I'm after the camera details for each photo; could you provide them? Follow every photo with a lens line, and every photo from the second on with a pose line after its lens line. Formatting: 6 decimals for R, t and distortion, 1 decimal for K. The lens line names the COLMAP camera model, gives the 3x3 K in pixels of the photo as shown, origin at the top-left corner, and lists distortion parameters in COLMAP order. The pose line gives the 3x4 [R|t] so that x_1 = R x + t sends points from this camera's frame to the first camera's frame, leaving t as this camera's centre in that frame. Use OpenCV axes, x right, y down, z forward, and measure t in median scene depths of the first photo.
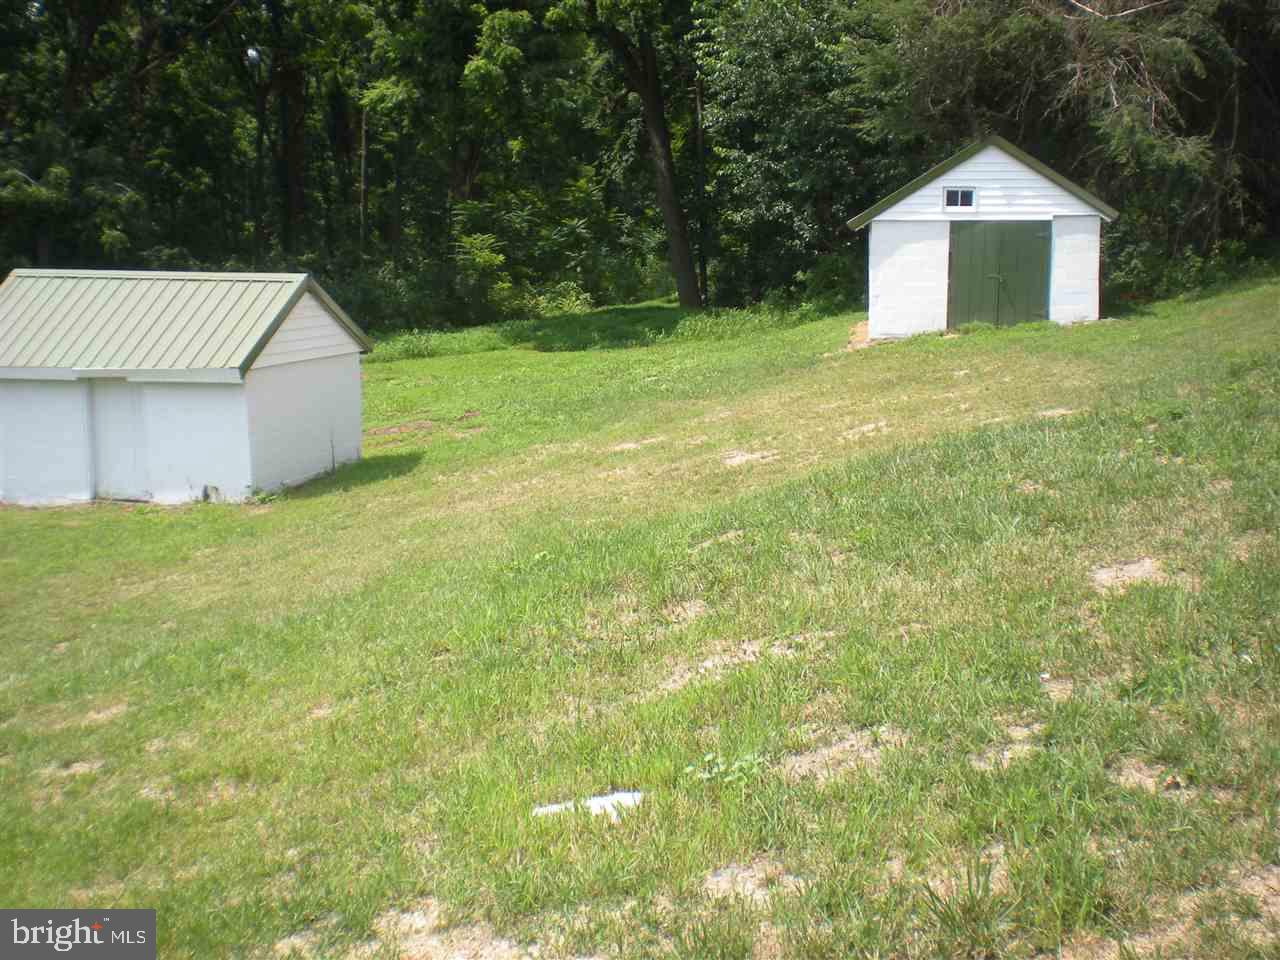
lens RADIAL K [[1440.0, 0, 640.0], [0, 1440.0, 480.0], [0, 0, 1]] dist [-0.074140, -0.198705]
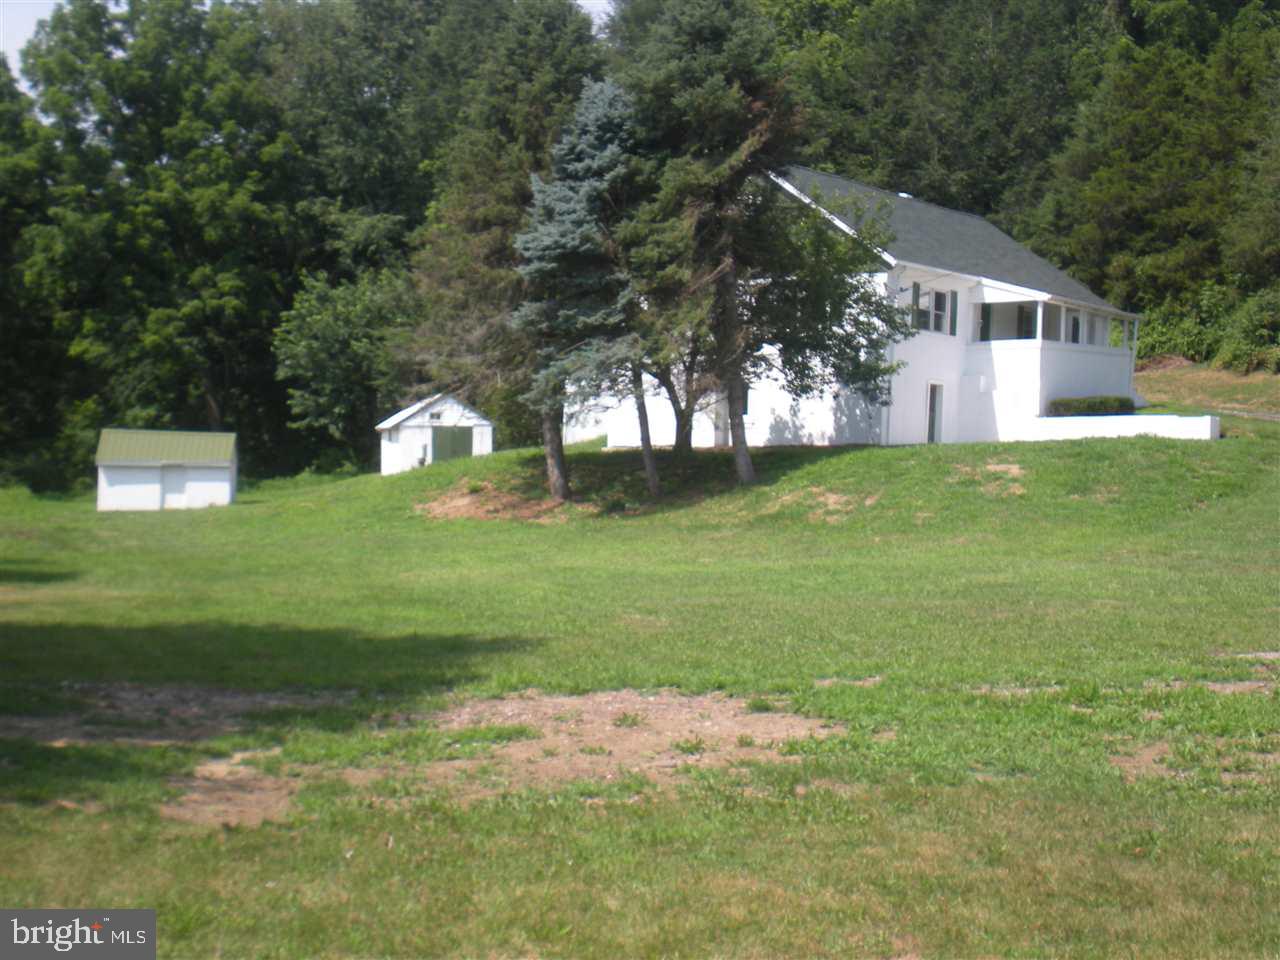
lens RADIAL K [[1440.0, 0, 640.0], [0, 1440.0, 480.0], [0, 0, 1]] dist [-0.074140, -0.198705]
pose [[0.907170, 0.004160, 0.420745, -0.534438], [0.060760, 0.988176, -0.140774, 0.305257], [-0.416355, 0.153270, 0.896190, -1.468589]]
